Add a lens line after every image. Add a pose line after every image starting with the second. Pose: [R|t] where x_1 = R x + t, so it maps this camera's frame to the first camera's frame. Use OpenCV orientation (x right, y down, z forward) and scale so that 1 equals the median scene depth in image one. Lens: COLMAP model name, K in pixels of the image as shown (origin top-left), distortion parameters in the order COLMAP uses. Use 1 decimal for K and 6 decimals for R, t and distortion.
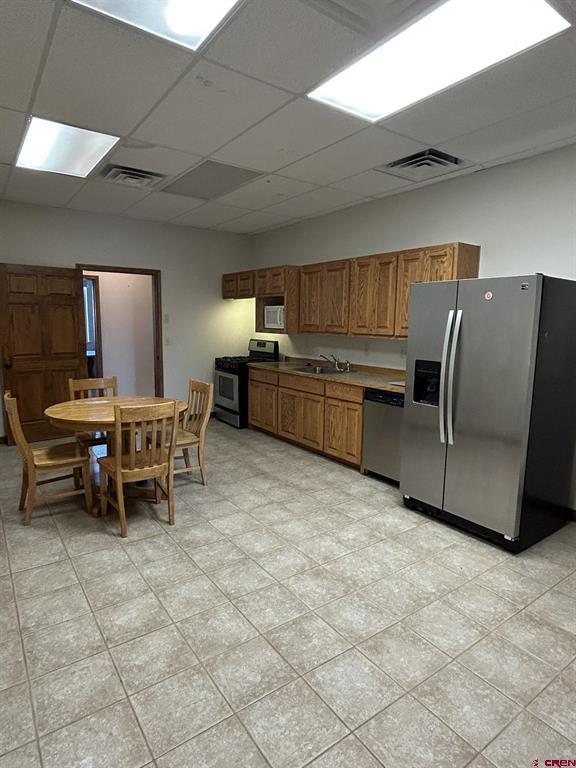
lens RADIAL K [[437.5, 0, 287.6], [0, 437.5, 383.7], [0, 0, 1]] dist [-0.000217, 0.000047]
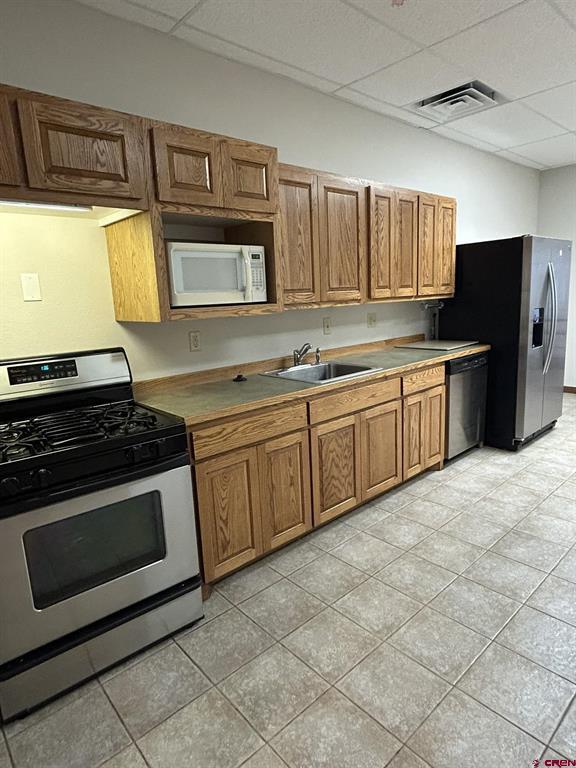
lens RADIAL K [[454.5, 0, 287.7], [0, 454.5, 382.4], [0, 0, 1]] dist [-0.004295, -0.001166]
pose [[-0.107879, -0.197440, 0.974361, -0.571598], [0.186955, 0.958566, 0.214938, -0.176084], [-0.976427, 0.205349, -0.066497, 1.277200]]
